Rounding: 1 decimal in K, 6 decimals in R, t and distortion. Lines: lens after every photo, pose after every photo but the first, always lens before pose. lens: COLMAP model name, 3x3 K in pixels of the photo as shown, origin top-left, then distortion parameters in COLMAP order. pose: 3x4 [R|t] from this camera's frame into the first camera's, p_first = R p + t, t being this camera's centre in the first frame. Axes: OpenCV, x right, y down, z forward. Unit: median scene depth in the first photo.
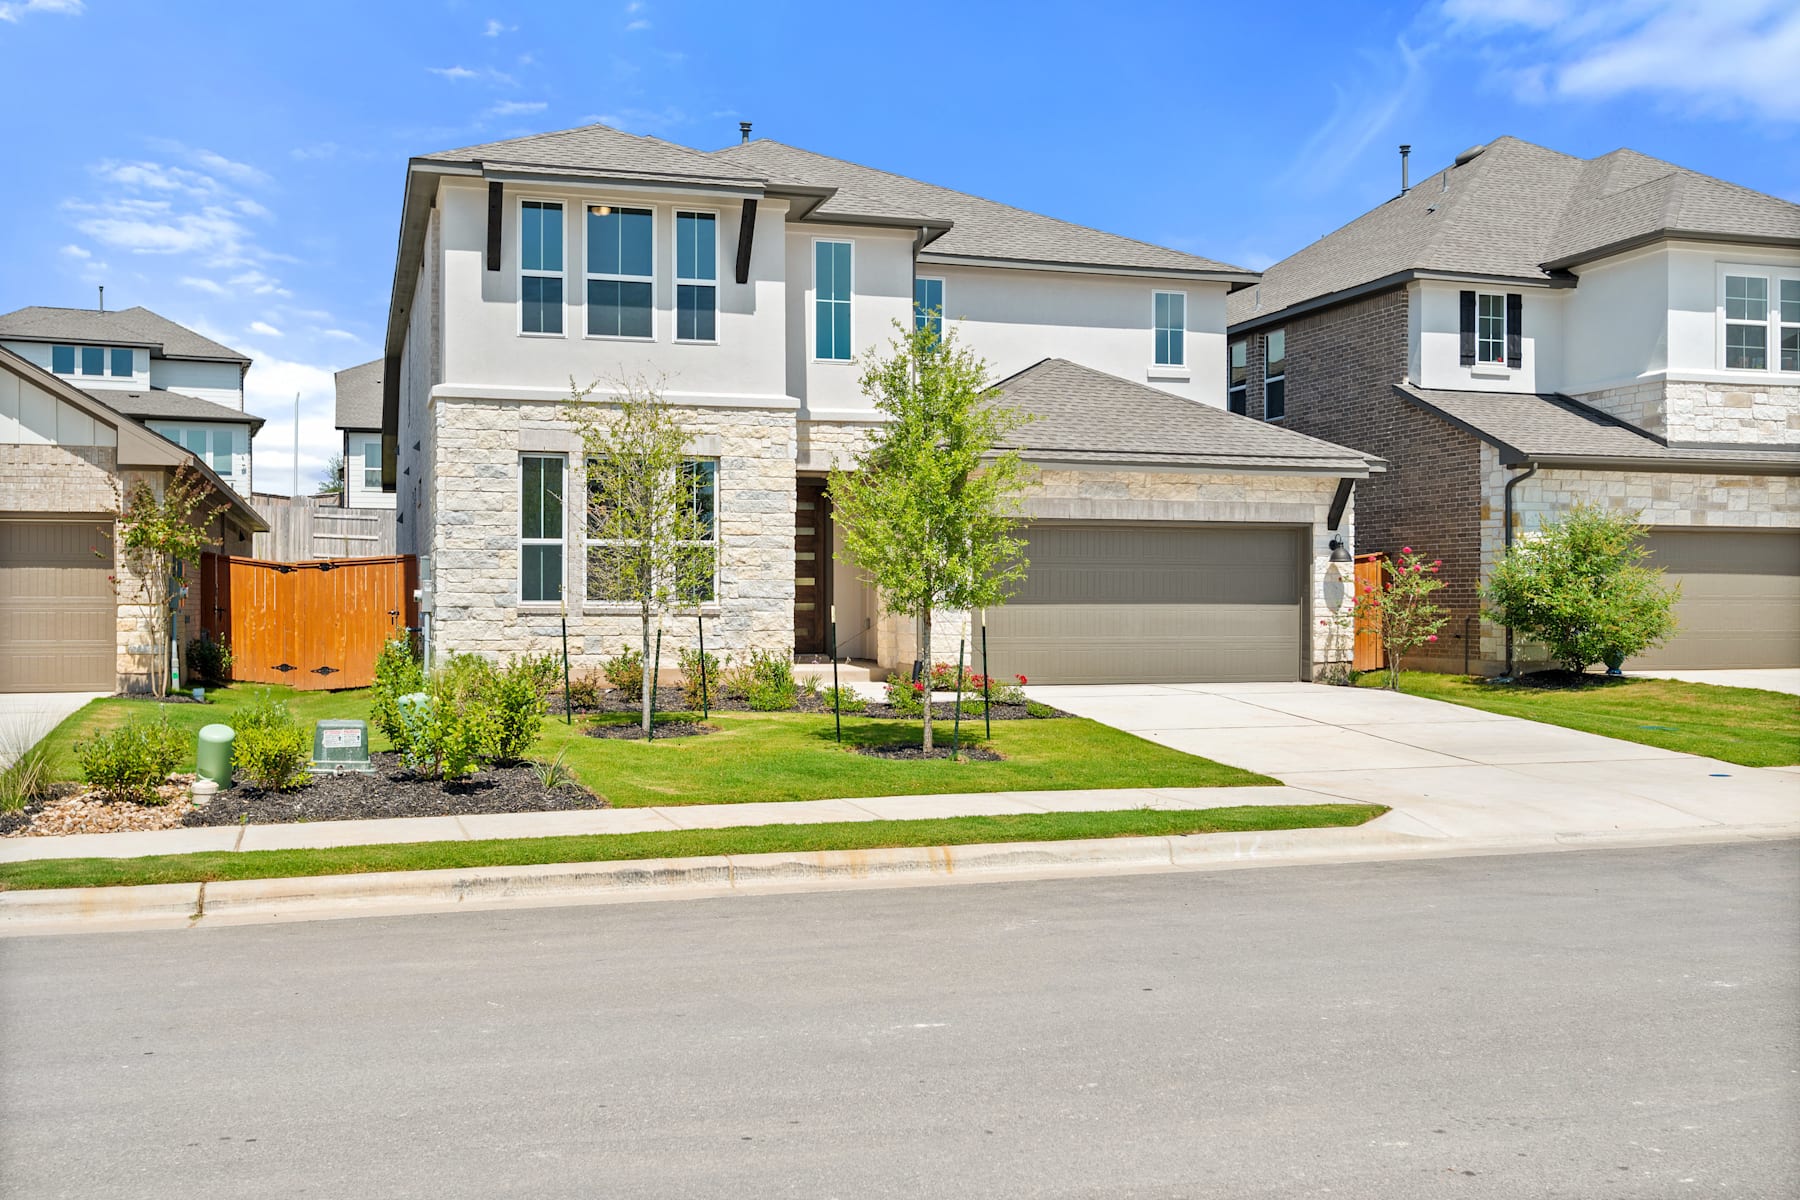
lens RADIAL K [[1743.5, 0, 901.1], [0, 1743.5, 602.1], [0, 0, 1]] dist [0.002453, 0.000000]
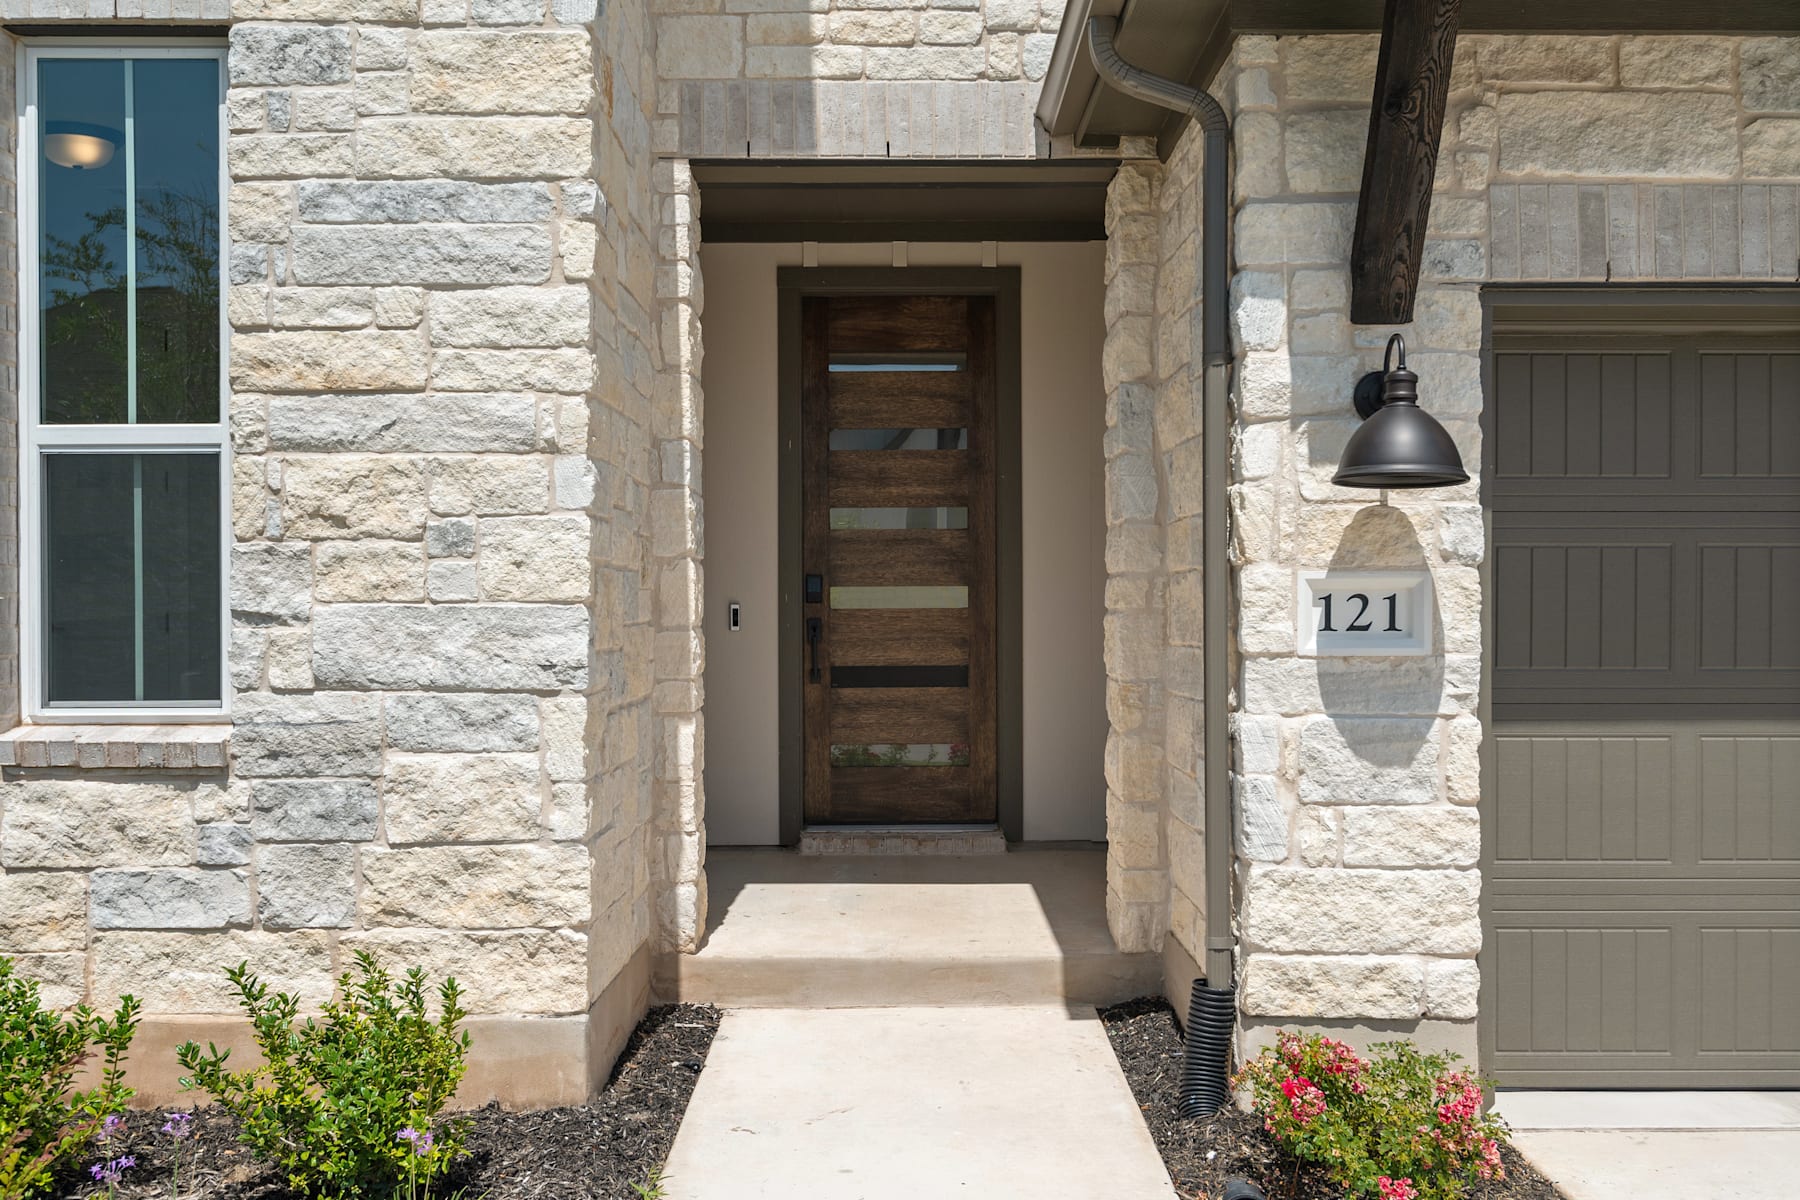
lens RADIAL K [[1743.5, 0, 893.8], [0, 1743.5, 602.6], [0, 0, 1]] dist [0.002453, 0.000000]
pose [[0.956492, -0.003851, -0.291734, 0.035425], [0.004012, 0.999992, -0.000043, -0.012569], [0.291732, -0.001129, 0.956499, 0.812363]]
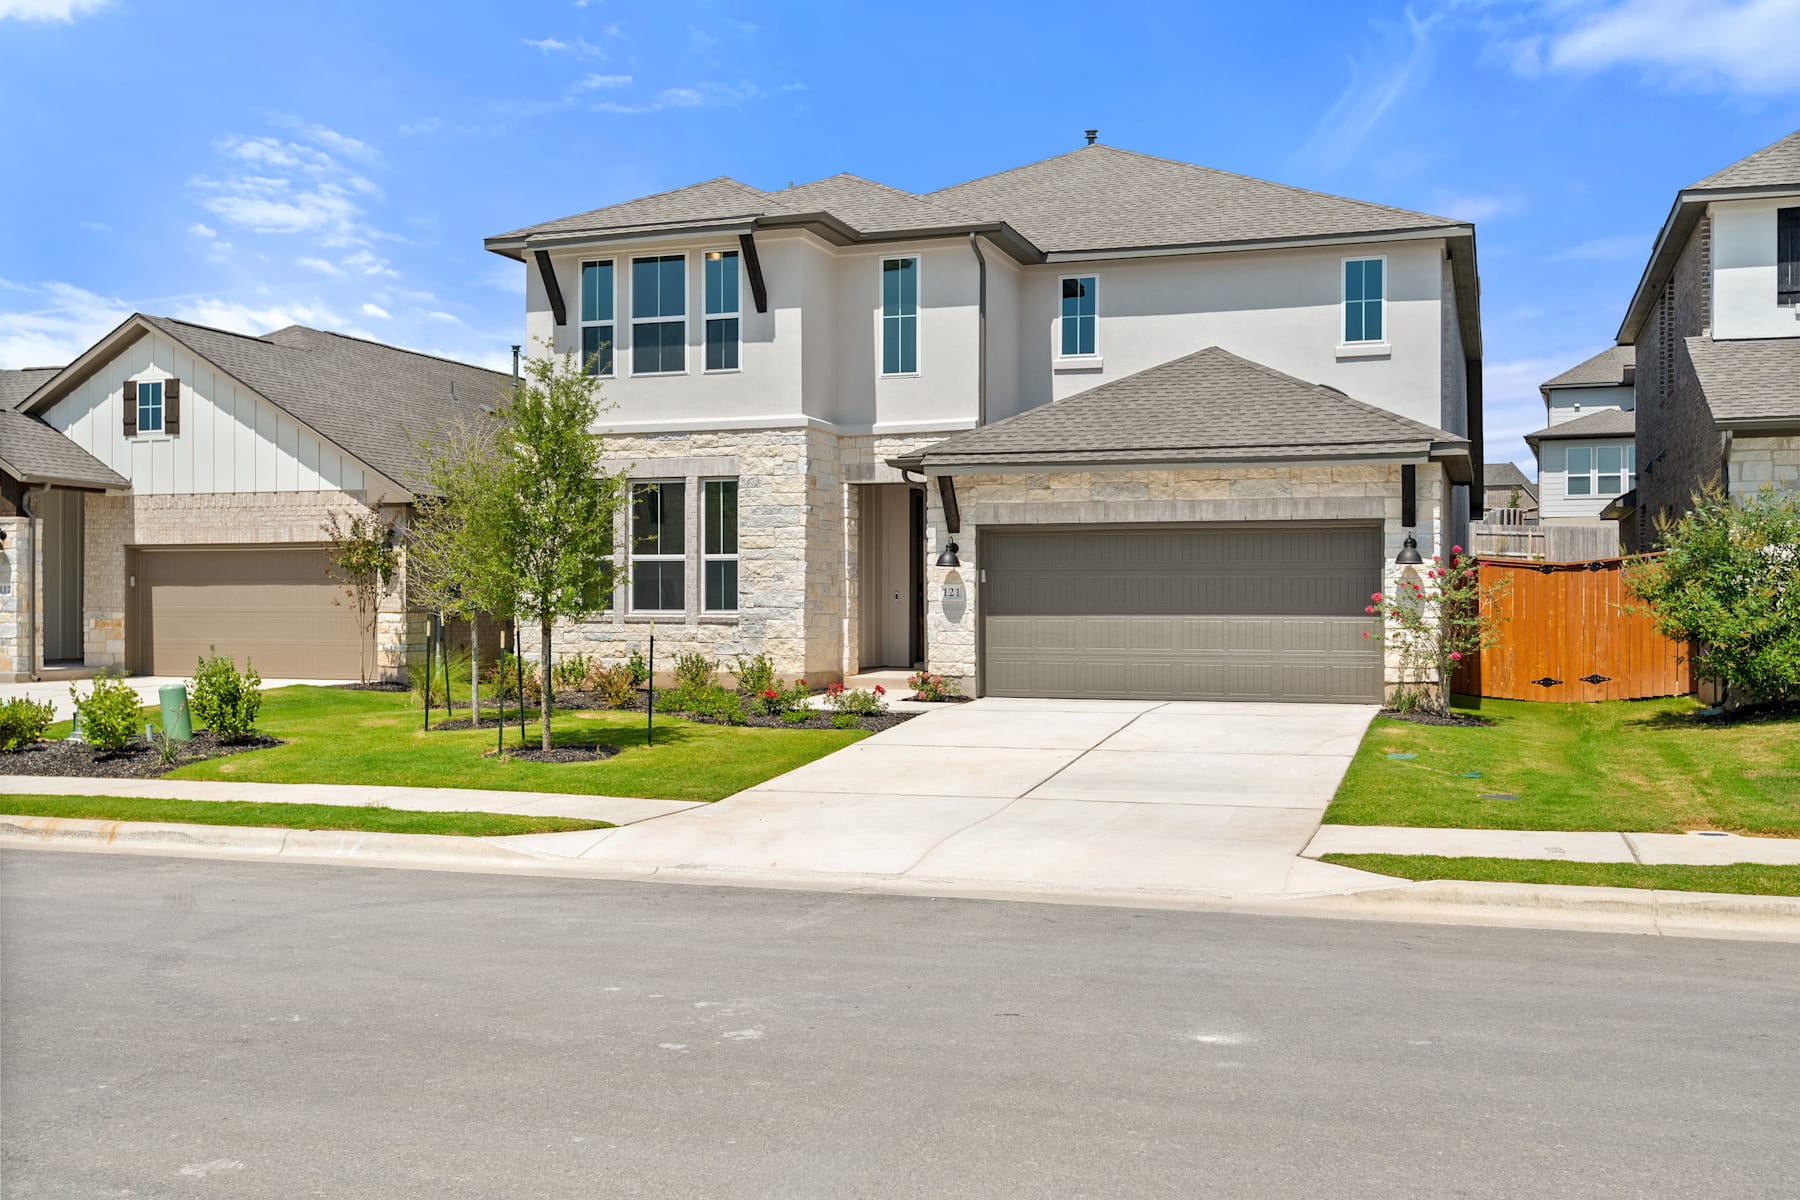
lens RADIAL K [[1743.5, 0, 901.6], [0, 1743.5, 596.6], [0, 0, 1]] dist [0.002453, 0.000000]
pose [[0.807476, -0.004139, -0.589885, 0.605602], [0.000427, 0.999979, -0.006433, -0.002067], [0.589900, 0.004943, 0.807461, 0.189297]]
